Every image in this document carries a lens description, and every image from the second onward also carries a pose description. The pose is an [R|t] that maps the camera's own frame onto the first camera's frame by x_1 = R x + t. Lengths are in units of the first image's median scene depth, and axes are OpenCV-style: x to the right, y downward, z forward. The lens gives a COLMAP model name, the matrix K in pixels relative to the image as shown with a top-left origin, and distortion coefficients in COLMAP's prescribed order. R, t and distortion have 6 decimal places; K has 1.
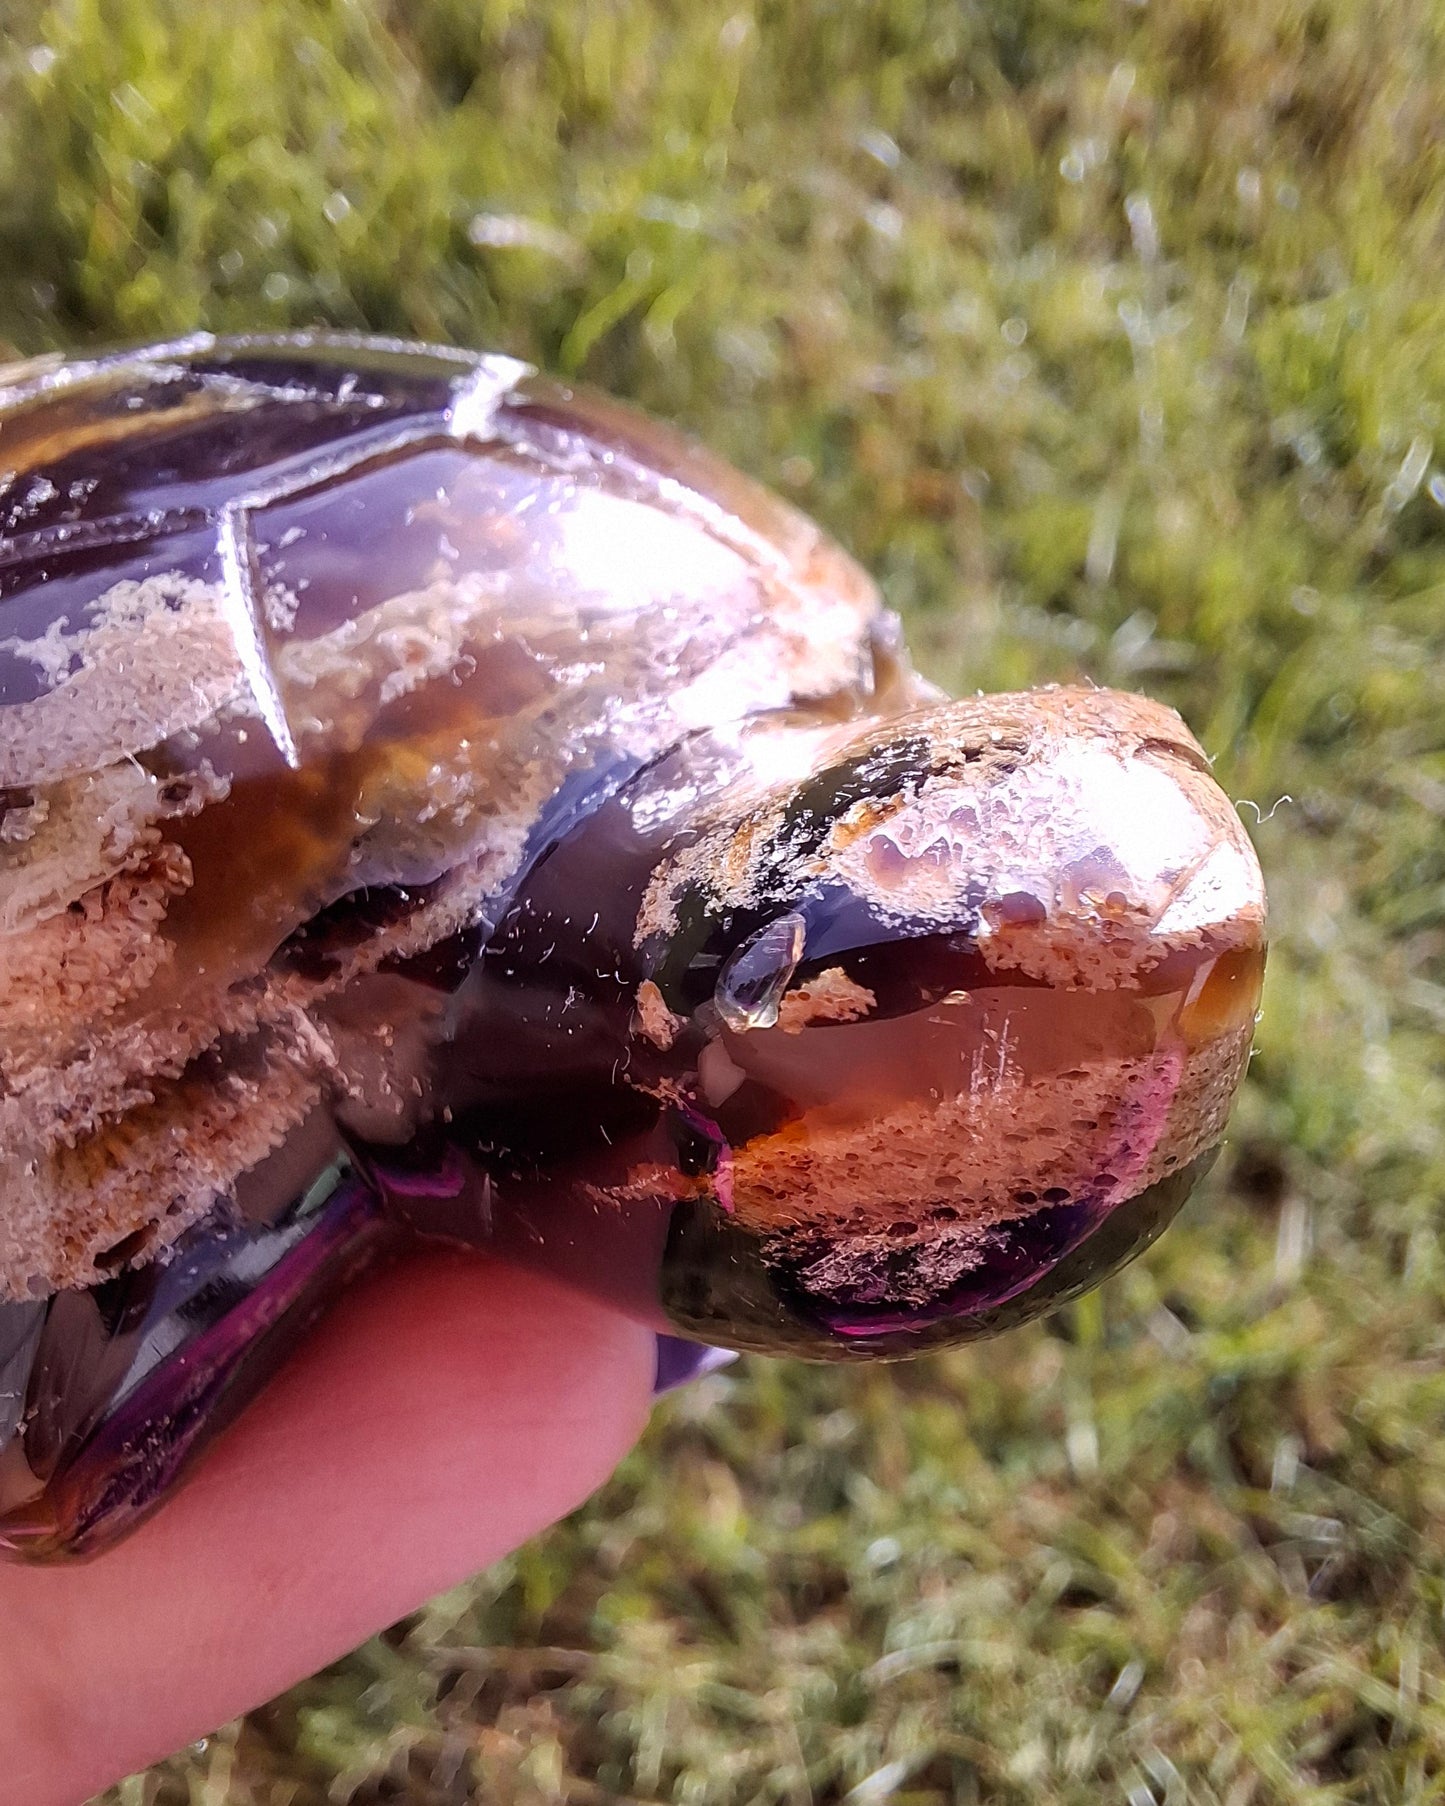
lens RADIAL K [[1573.4, 0, 774.8], [0, 1573.4, 1004.3], [0, 0, 1]] dist [-0.063399, 0.056032]
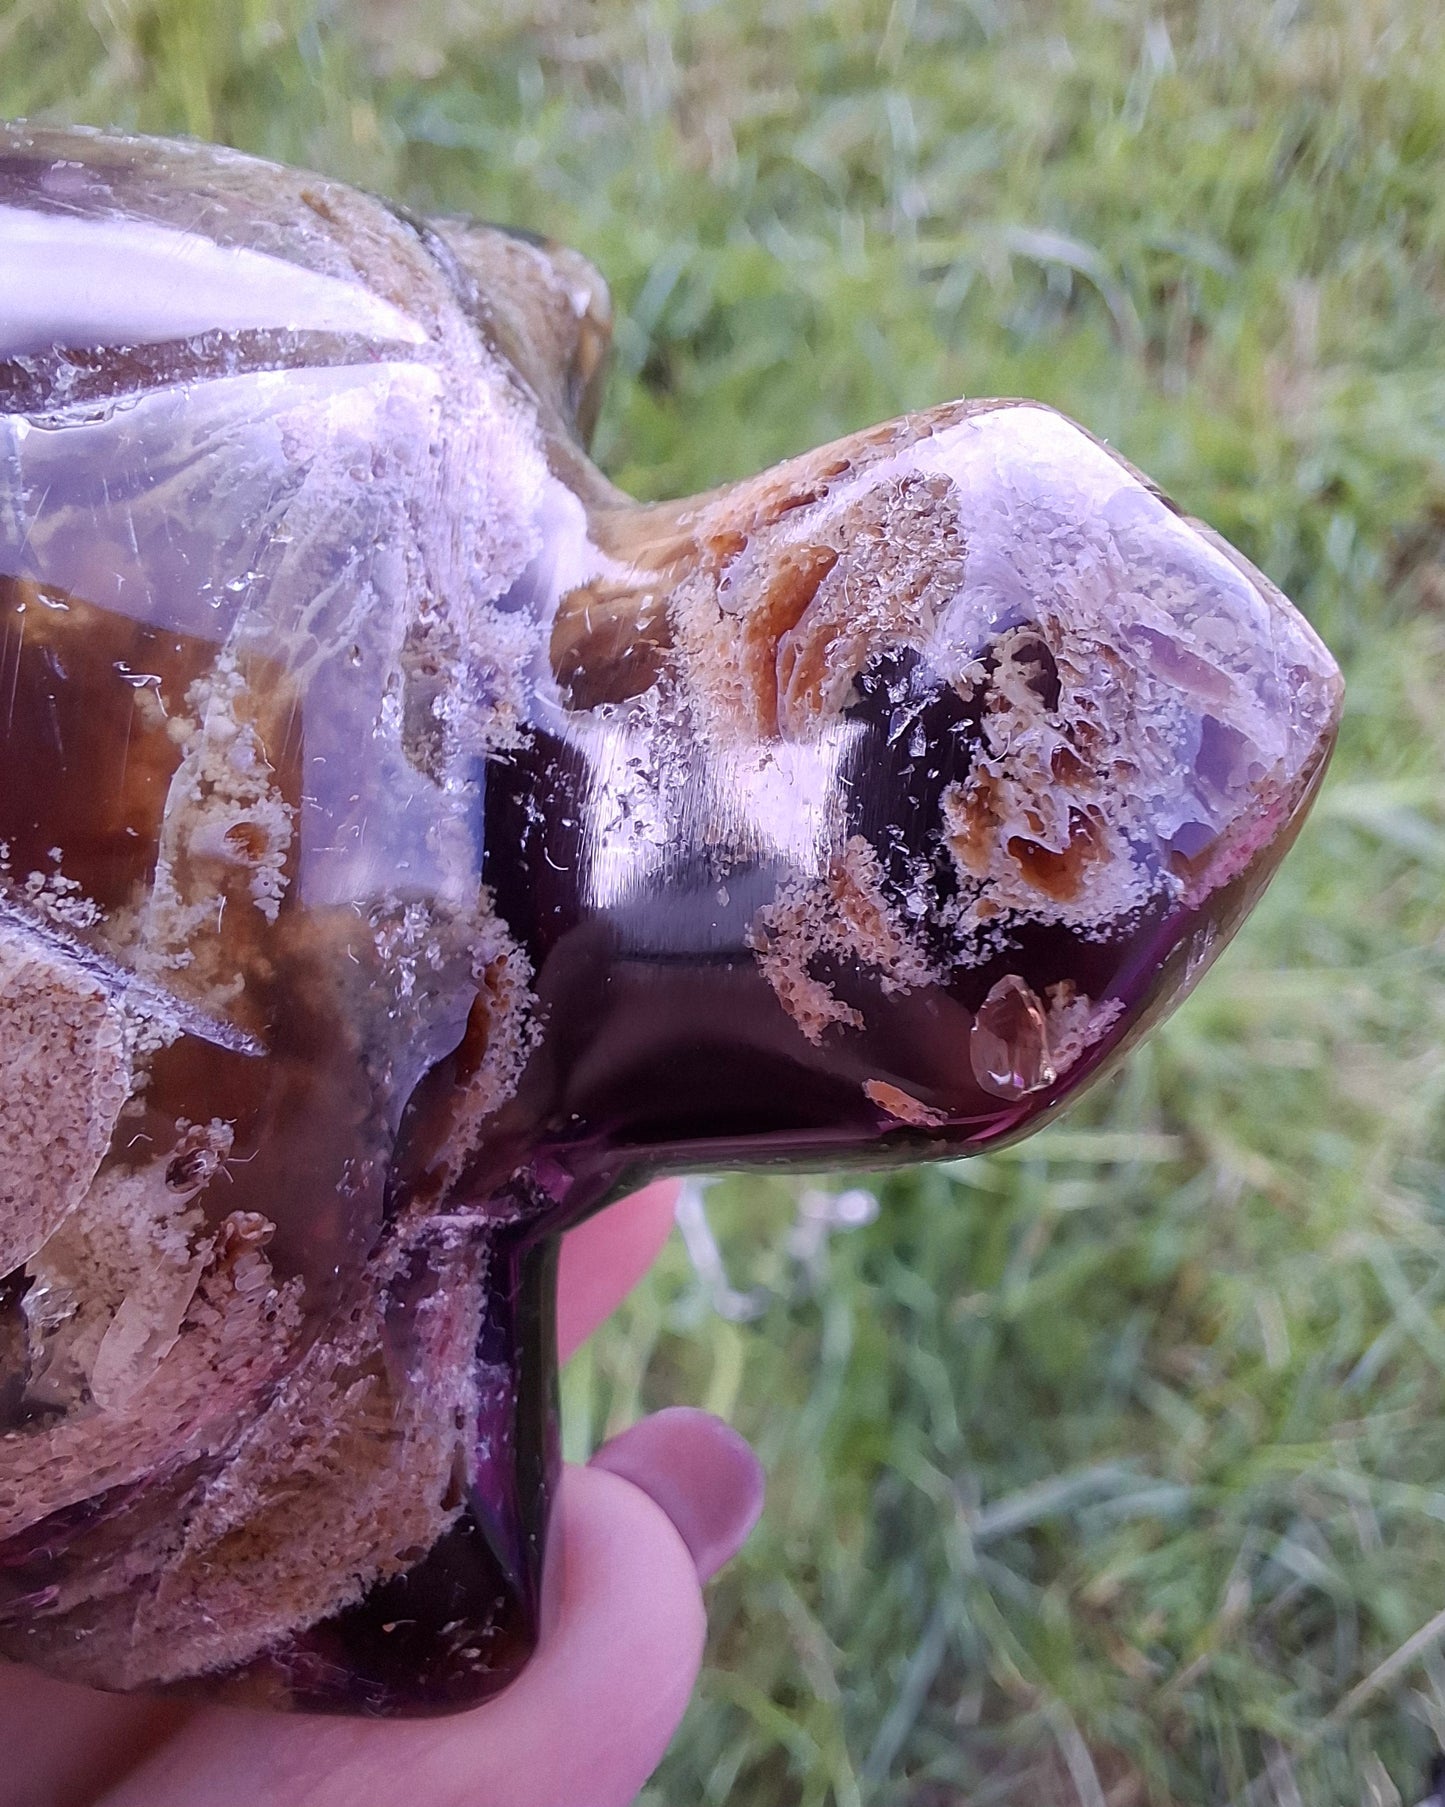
lens RADIAL K [[1604.9, 0, 767.3], [0, 1604.9, 997.5], [0, 0, 1]] dist [-0.063314, 0.054796]
pose [[0.773317, -0.626943, 0.094465, -0.162883], [0.468764, 0.665692, 0.580615, -0.555424], [-0.426897, -0.404718, 0.808680, 0.206308]]
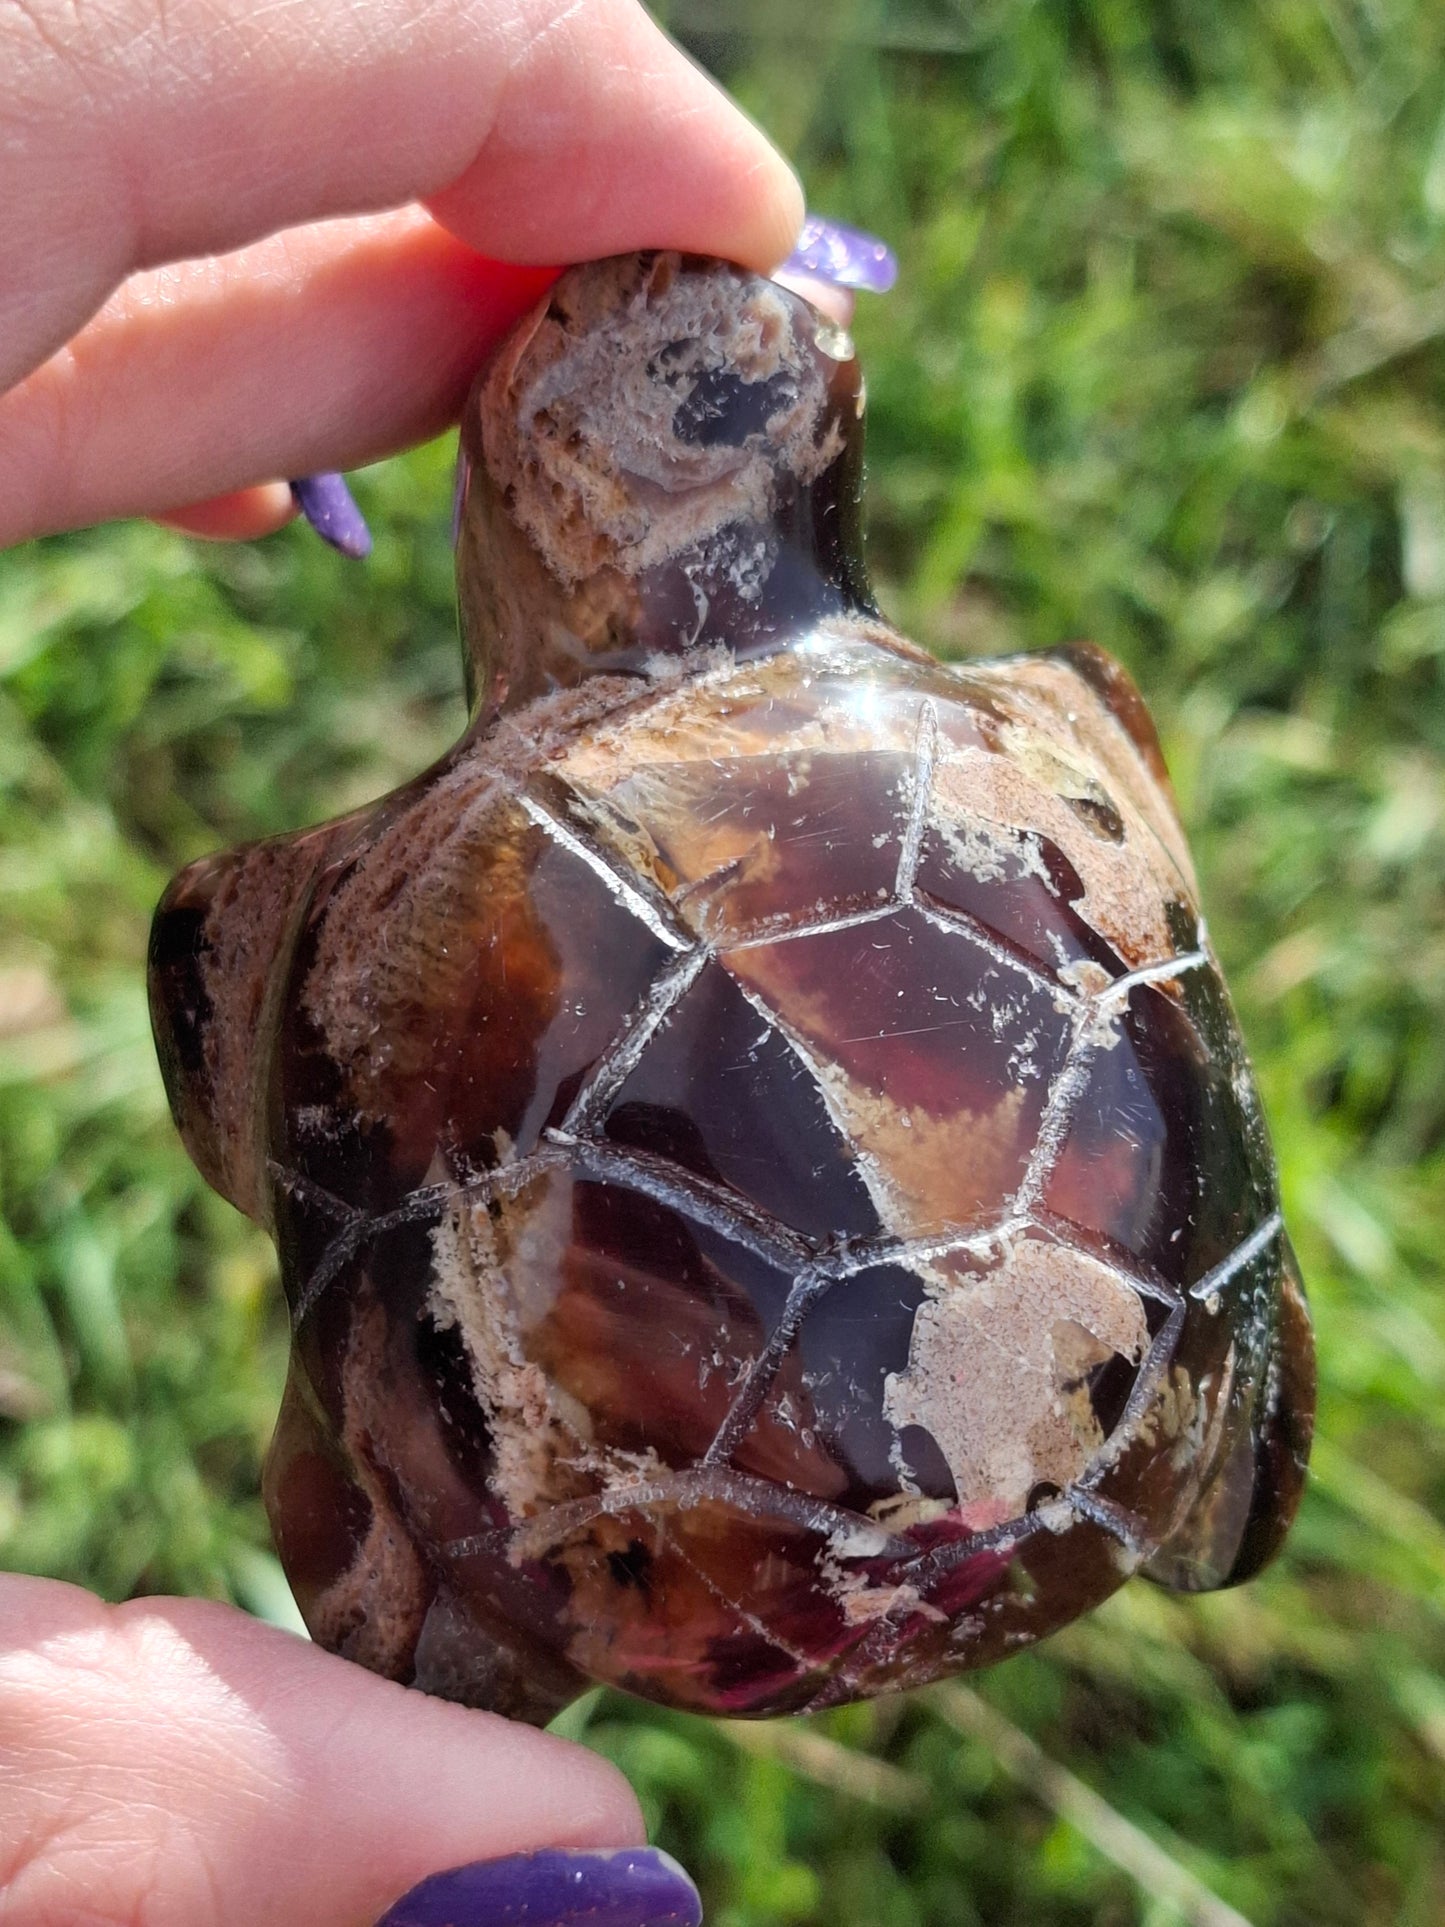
lens RADIAL K [[3484.5, 0, 697.9], [0, 3484.5, 966.8], [0, 0, 1]] dist [0.240350, 0.000000]
pose [[-0.815485, -0.575884, -0.057808, -0.054041], [0.185868, -0.355163, 0.916140, -3.801664], [-0.548122, 0.736354, 0.396668, -0.141719]]
